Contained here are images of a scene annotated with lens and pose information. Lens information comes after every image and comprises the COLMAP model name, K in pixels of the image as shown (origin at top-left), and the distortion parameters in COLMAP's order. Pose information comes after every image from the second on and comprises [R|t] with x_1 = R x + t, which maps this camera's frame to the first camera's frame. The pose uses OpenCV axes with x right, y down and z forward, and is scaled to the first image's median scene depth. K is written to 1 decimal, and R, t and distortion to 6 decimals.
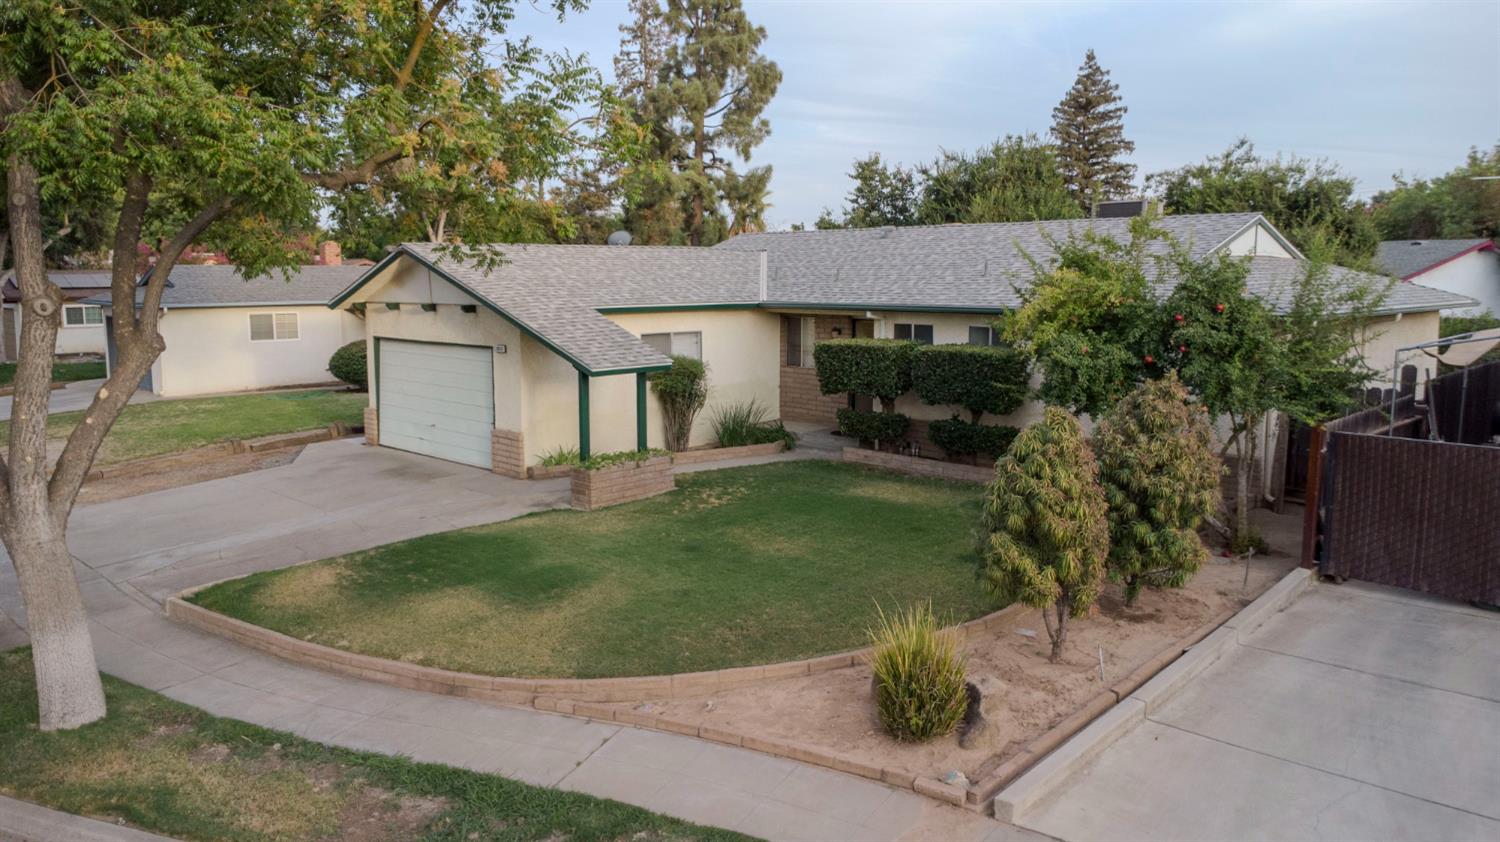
lens RADIAL K [[1094.4, 0, 750.0], [0, 1094.4, 421.0], [0, 0, 1]] dist [0.038376, -0.069162]
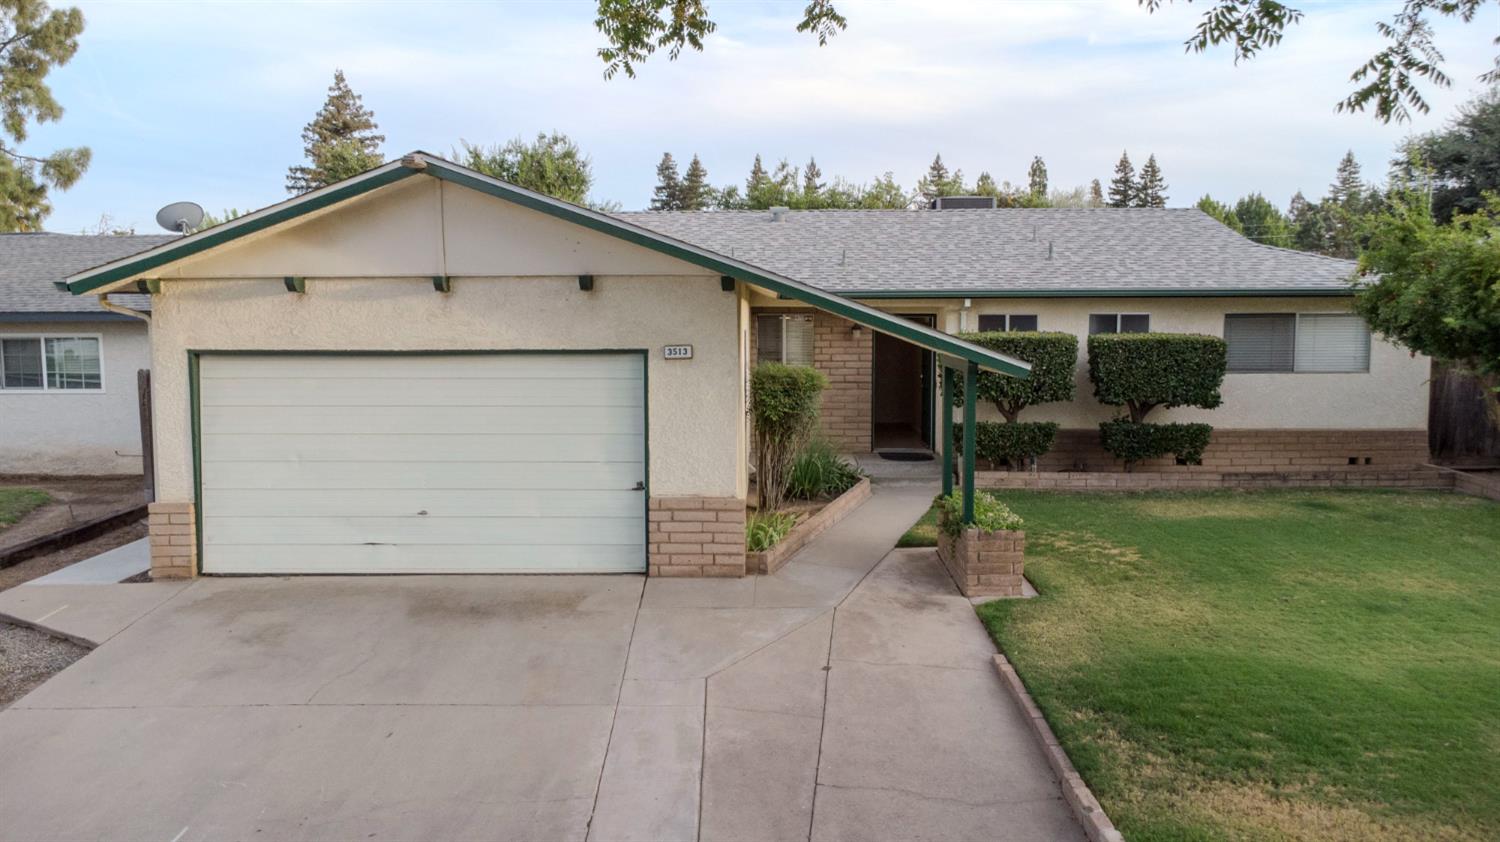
lens RADIAL K [[1094.4, 0, 750.0], [0, 1094.4, 421.0], [0, 0, 1]] dist [0.038376, -0.069162]
pose [[0.715262, -0.066403, 0.695694, -0.500943], [0.095418, 0.995433, -0.003088, -0.021523], [-0.692312, 0.068590, 0.718331, 0.483997]]
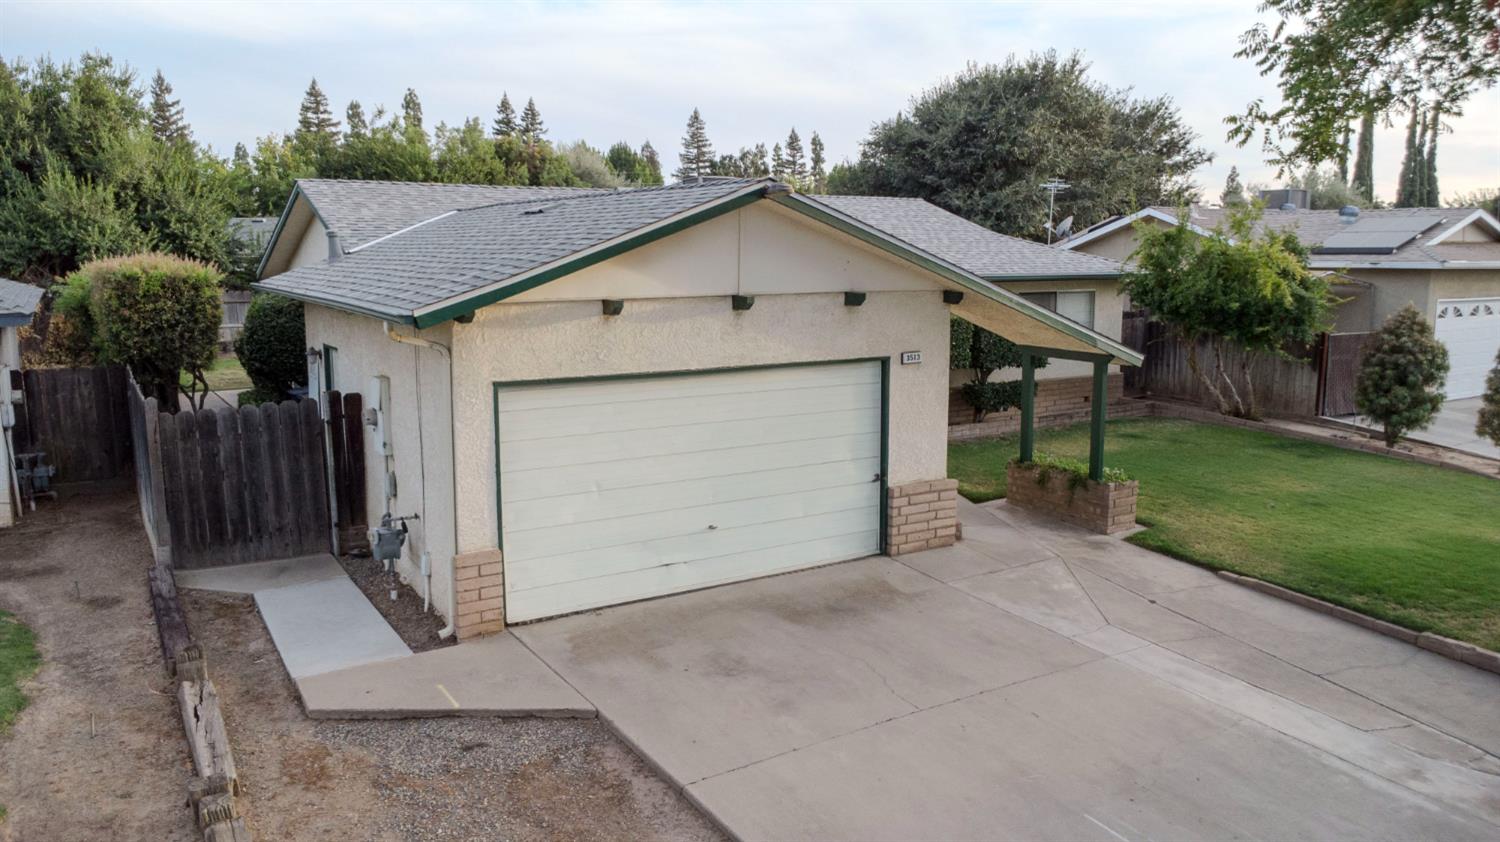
lens RADIAL K [[1094.4, 0, 750.0], [0, 1094.4, 421.0], [0, 0, 1]] dist [0.038376, -0.069162]
pose [[0.215983, -0.149034, 0.964956, -0.734628], [0.130430, 0.983829, 0.122756, -0.101527], [-0.967646, 0.099346, 0.231929, 0.798641]]
